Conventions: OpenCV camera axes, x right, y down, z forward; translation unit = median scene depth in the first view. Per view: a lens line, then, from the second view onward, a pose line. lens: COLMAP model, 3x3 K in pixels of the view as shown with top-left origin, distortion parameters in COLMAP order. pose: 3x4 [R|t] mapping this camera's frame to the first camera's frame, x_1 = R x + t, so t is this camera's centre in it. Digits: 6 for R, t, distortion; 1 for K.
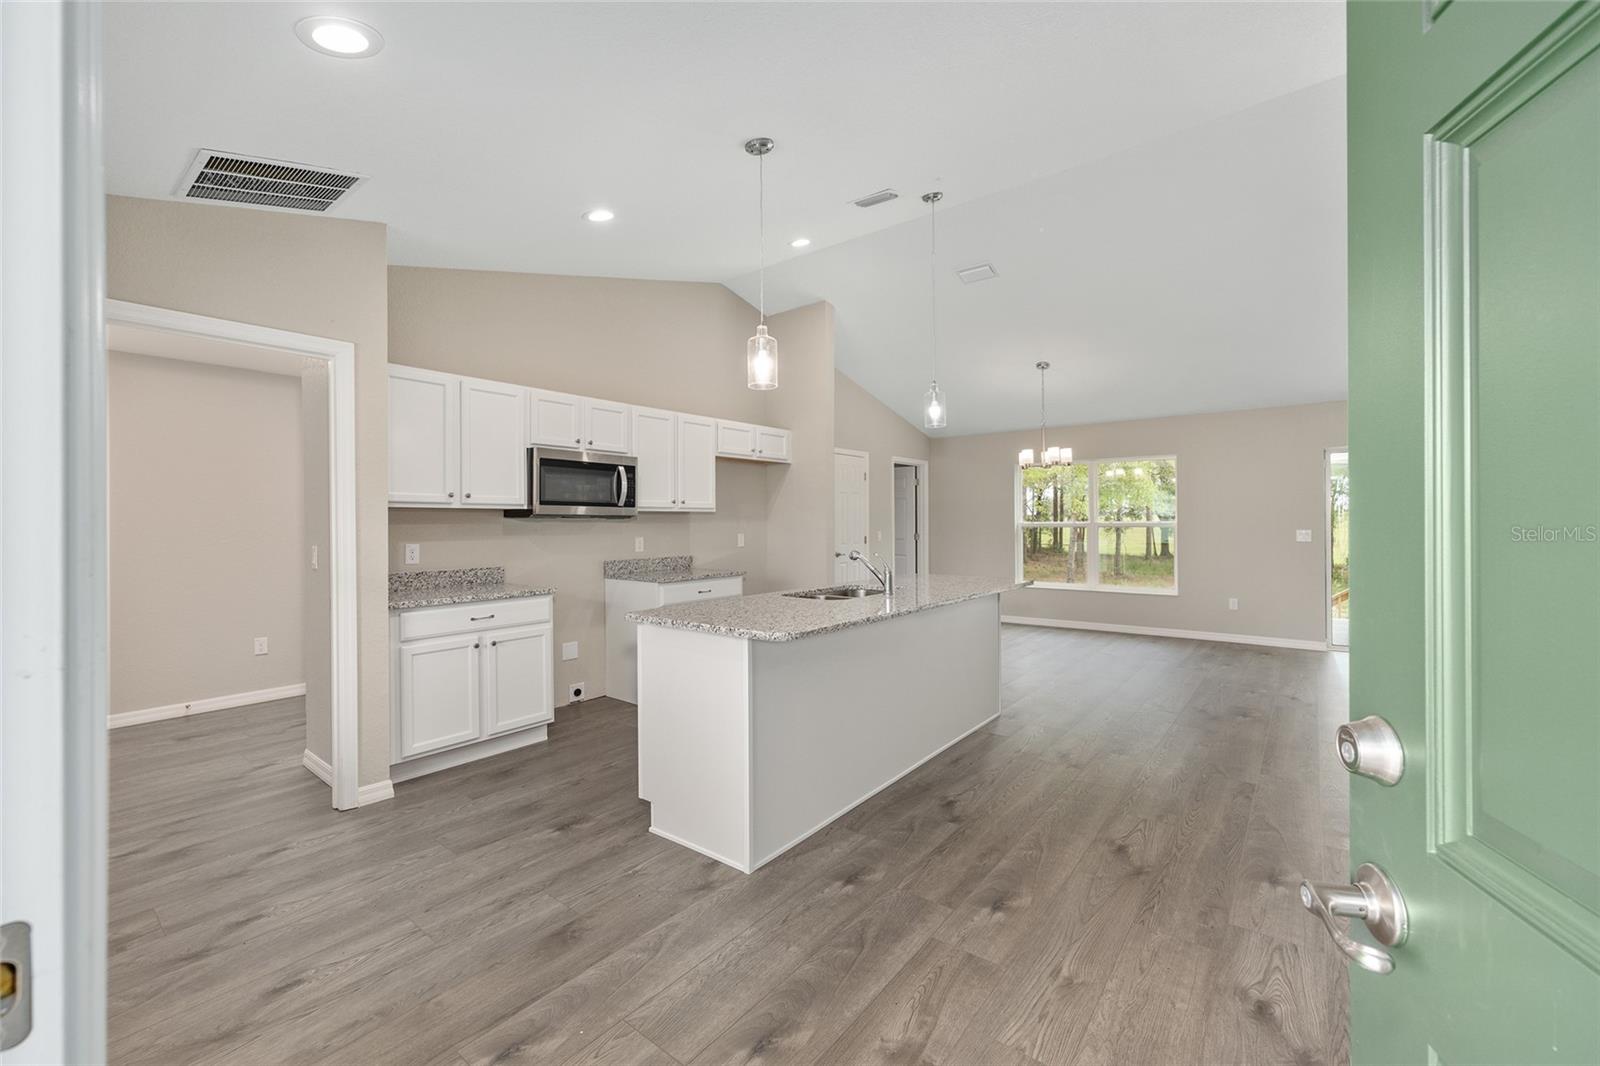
lens RADIAL K [[641.5, 0, 807.2], [0, 641.5, 522.0], [0, 0, 1]] dist [-0.003994, 0.001553]
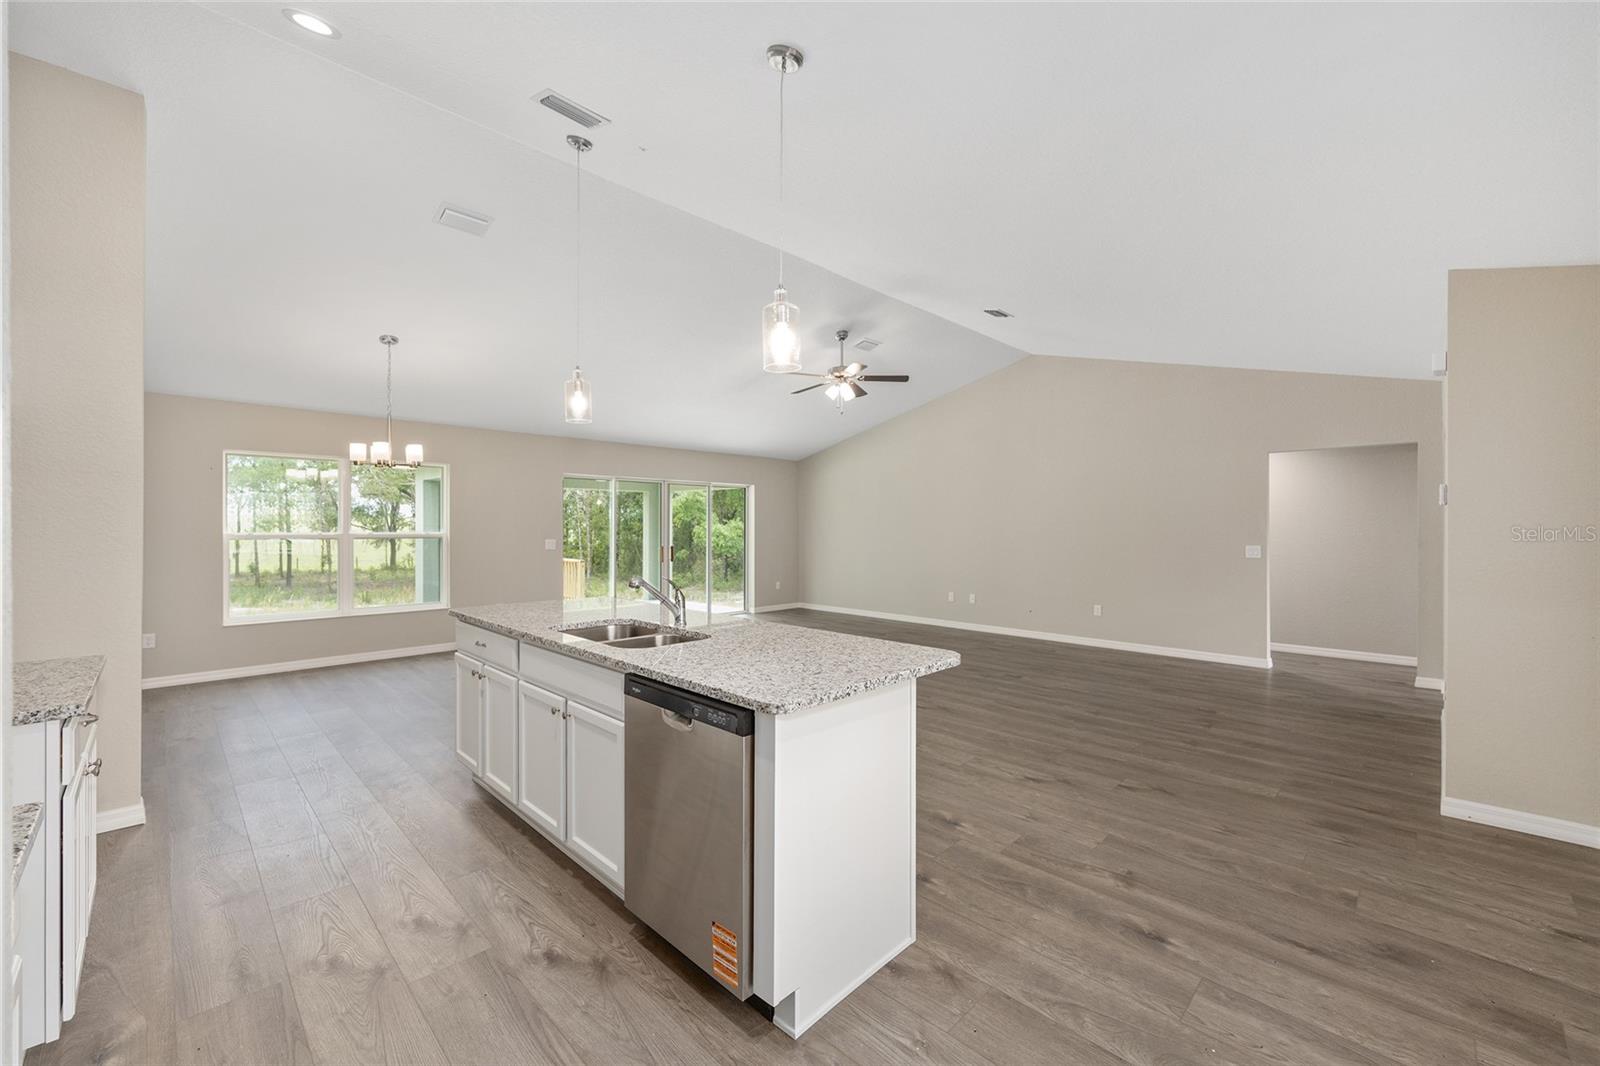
lens RADIAL K [[641.5, 0, 799.8], [0, 641.5, 528.1], [0, 0, 1]] dist [-0.003994, 0.001553]
pose [[0.122039, 0.005375, 0.992511, -0.585621], [-0.004243, 0.999979, -0.004894, -0.009572], [-0.992516, -0.003614, 0.122059, 0.620148]]
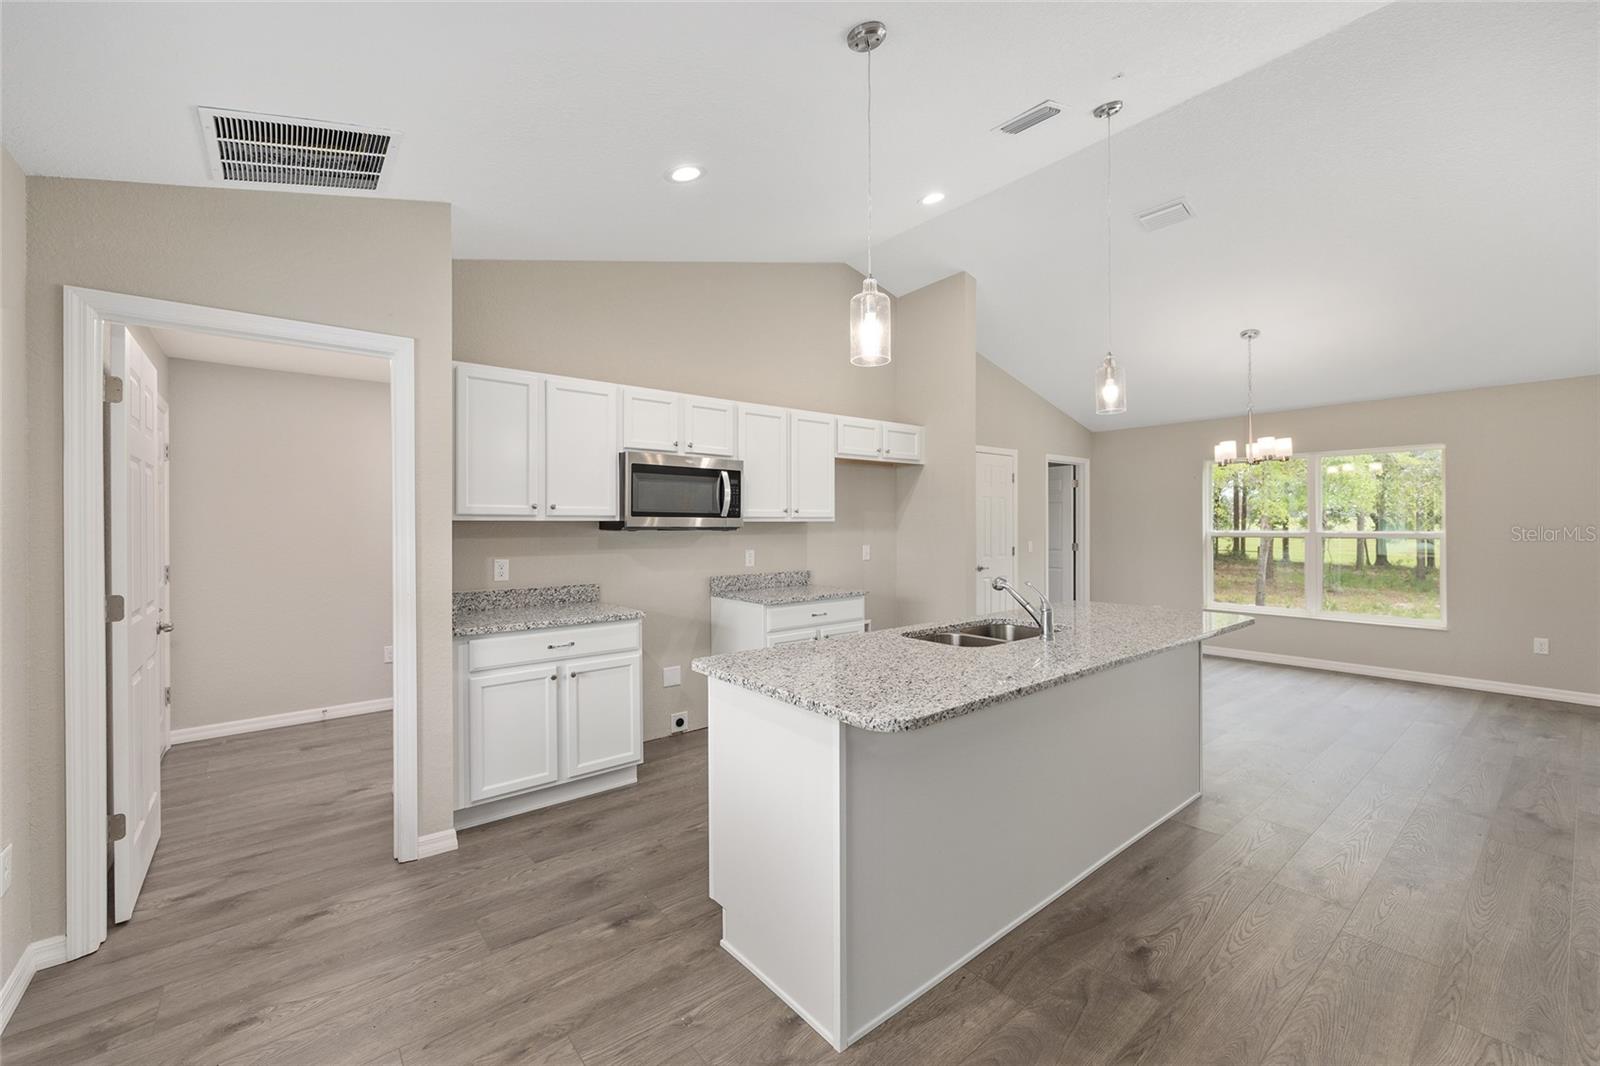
lens RADIAL K [[641.5, 0, 806.6], [0, 641.5, 525.9], [0, 0, 1]] dist [-0.003994, 0.001553]
pose [[0.975865, 0.002331, -0.218361, 0.014681], [-0.001717, 0.999994, 0.002999, -0.016218], [0.218366, -0.002552, 0.975864, 0.183205]]
